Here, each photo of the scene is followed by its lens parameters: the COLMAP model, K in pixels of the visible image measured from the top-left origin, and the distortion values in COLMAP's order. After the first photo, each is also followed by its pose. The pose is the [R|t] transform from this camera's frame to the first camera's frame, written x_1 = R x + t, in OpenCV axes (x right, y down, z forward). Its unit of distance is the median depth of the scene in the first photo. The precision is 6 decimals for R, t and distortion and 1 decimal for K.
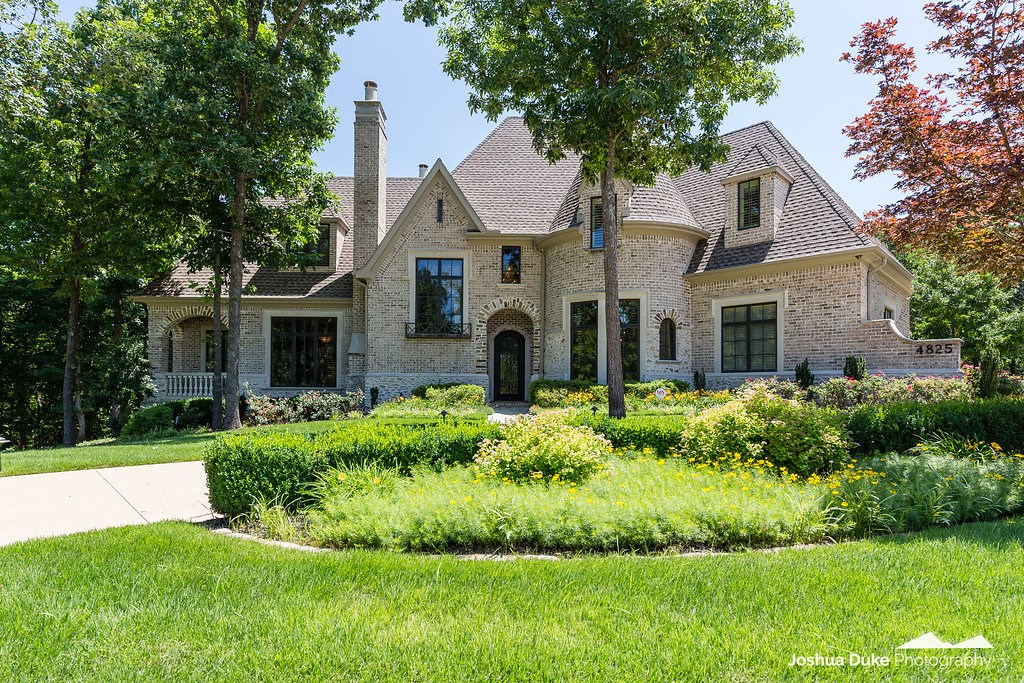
lens RADIAL K [[535.3, 0, 513.8], [0, 535.3, 385.4], [0, 0, 1]] dist [-0.004091, -0.000151]
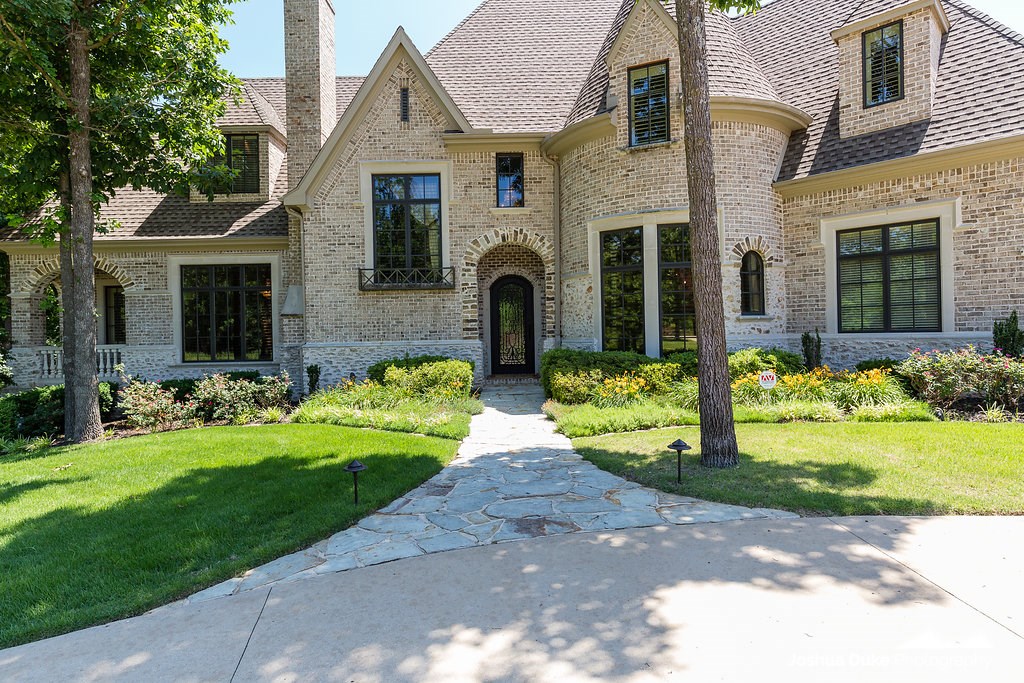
lens RADIAL K [[559.6, 0, 511.0], [0, 559.6, 335.3], [0, 0, 1]] dist [0.002319, 0.000432]
pose [[0.999329, -0.025395, -0.026380, 0.011258], [0.025711, 0.999601, 0.011672, -0.037339], [0.026073, -0.012343, 0.999584, 0.303938]]
